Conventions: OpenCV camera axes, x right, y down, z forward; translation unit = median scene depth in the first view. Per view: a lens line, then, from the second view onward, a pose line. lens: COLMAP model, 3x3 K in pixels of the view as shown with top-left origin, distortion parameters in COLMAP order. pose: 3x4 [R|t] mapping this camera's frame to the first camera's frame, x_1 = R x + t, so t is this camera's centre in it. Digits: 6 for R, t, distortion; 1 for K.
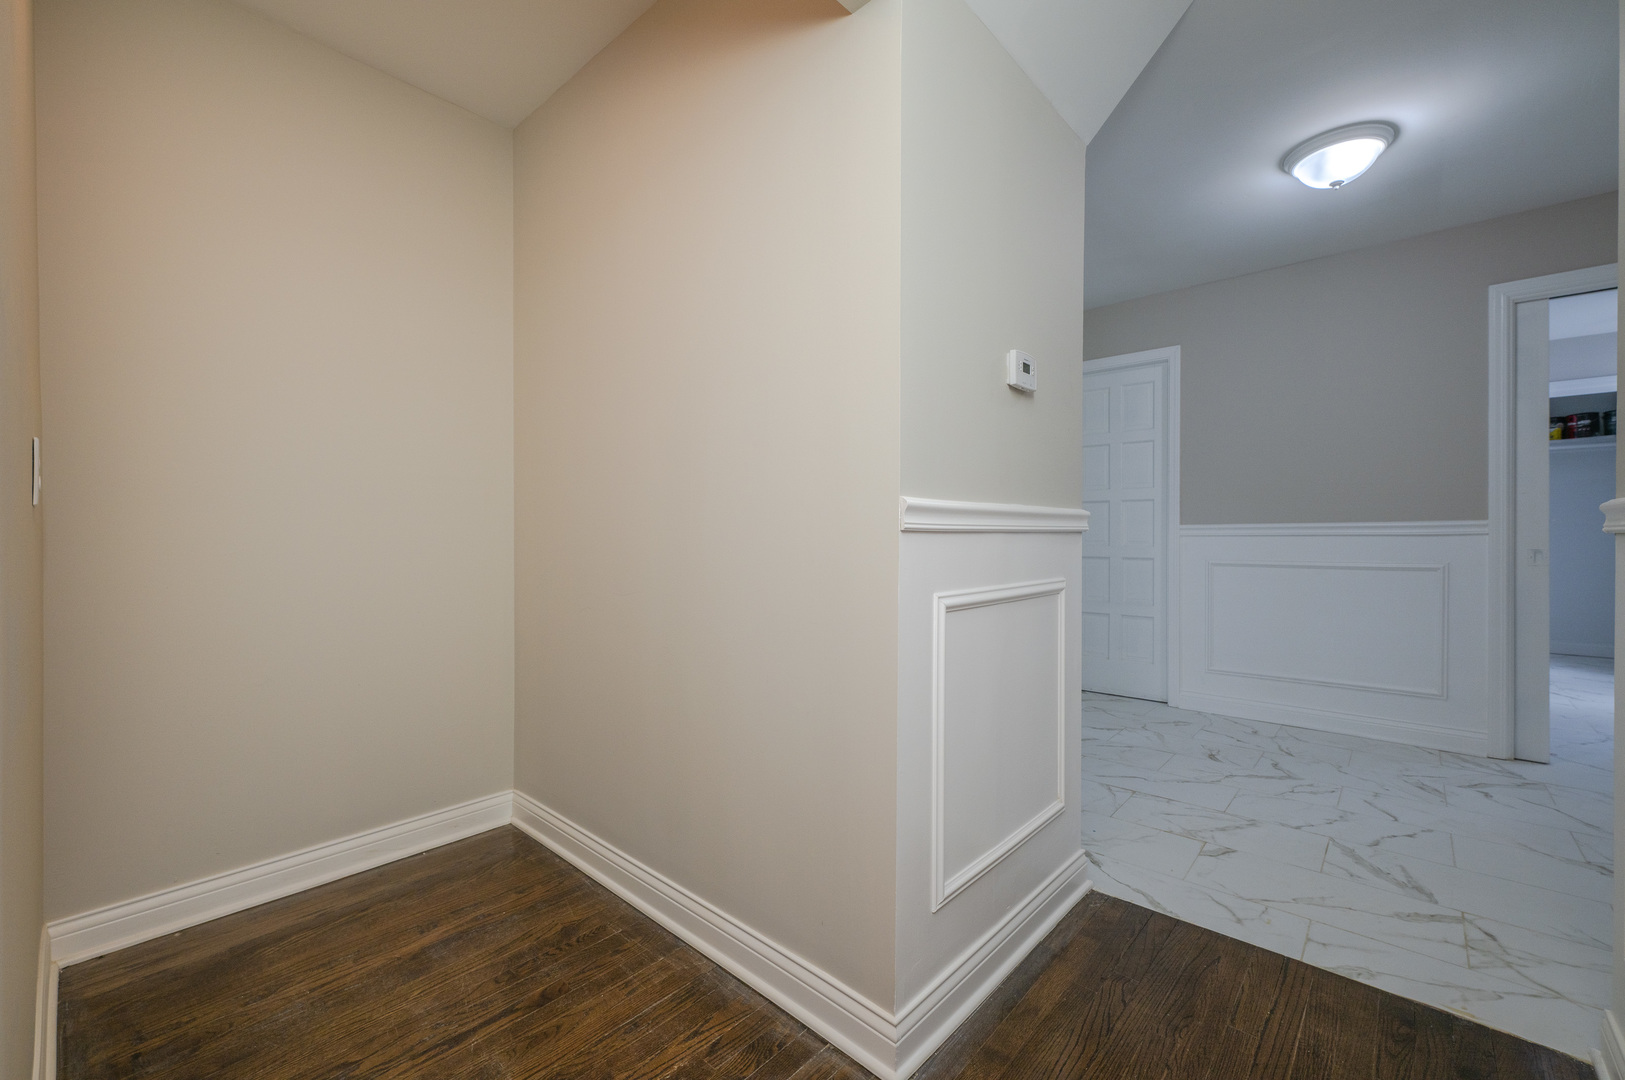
lens RADIAL K [[659.3, 0, 815.8], [0, 659.3, 536.8], [0, 0, 1]] dist [0.002286, 0.000338]
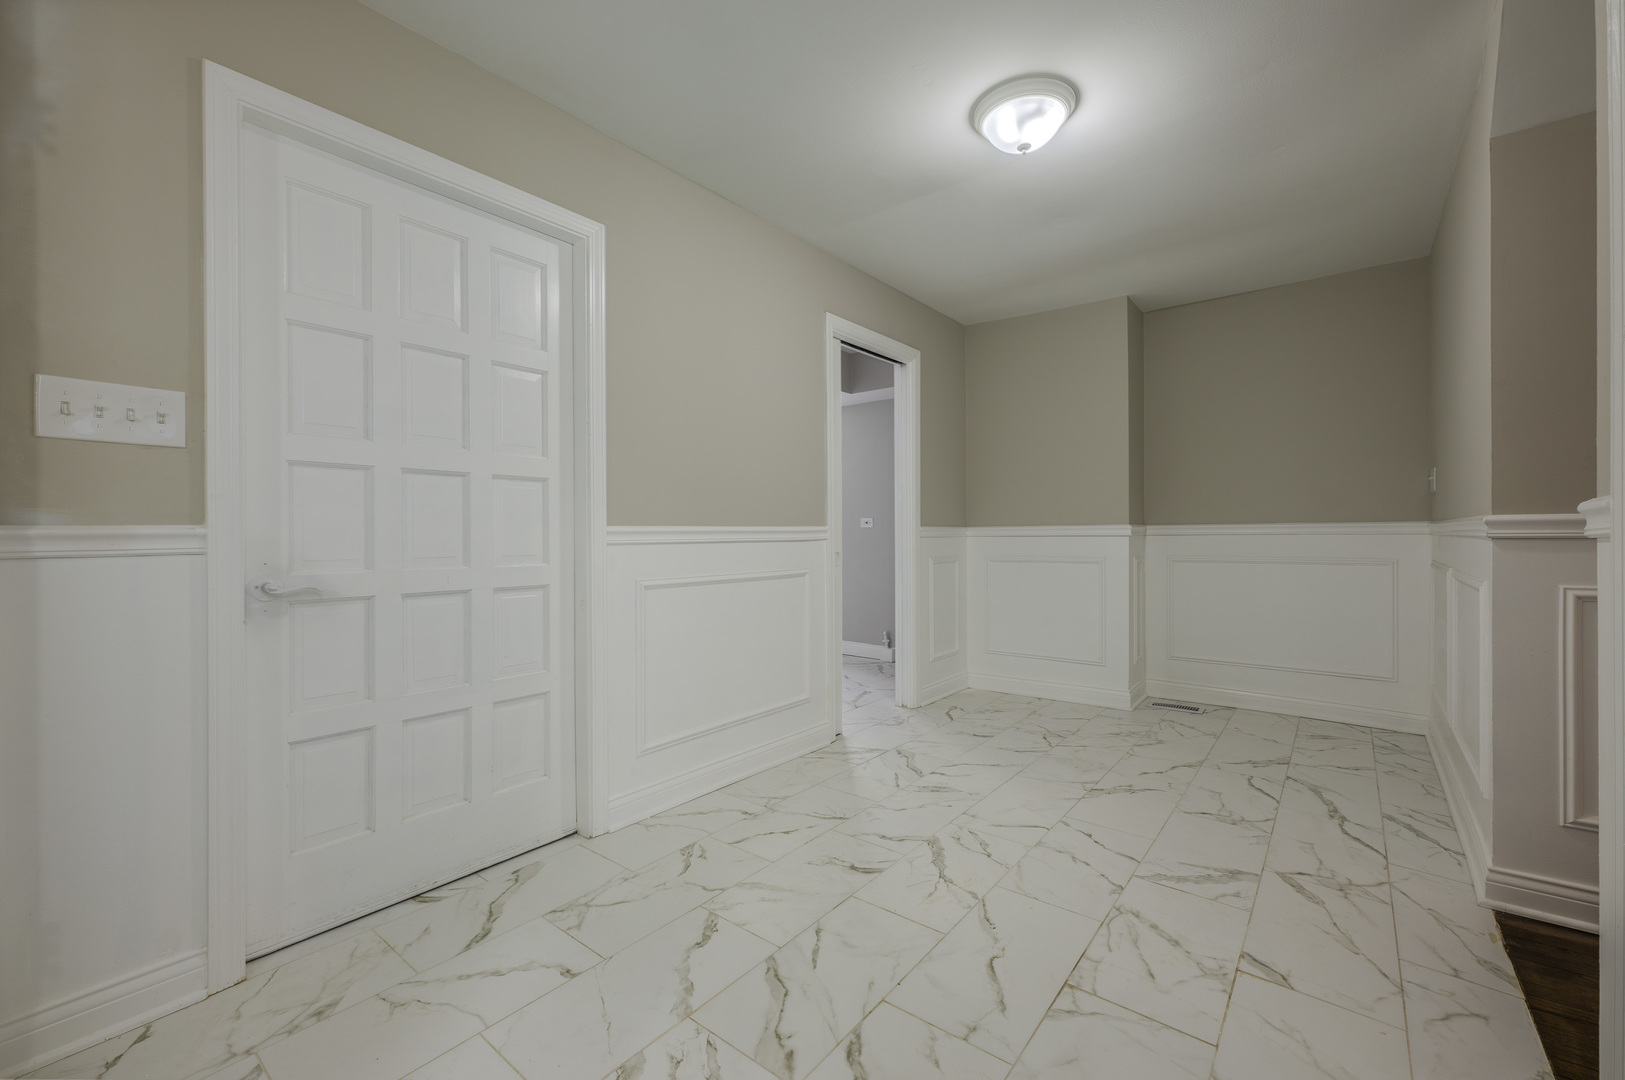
lens RADIAL K [[659.3, 0, 881.7], [0, 659.3, 537.5], [0, 0, 1]] dist [0.002286, 0.000338]
pose [[-0.054542, -0.002238, 0.998509, -0.083830], [0.007728, 0.999967, 0.002663, -0.010303], [-0.998482, 0.007862, -0.054523, 1.132376]]
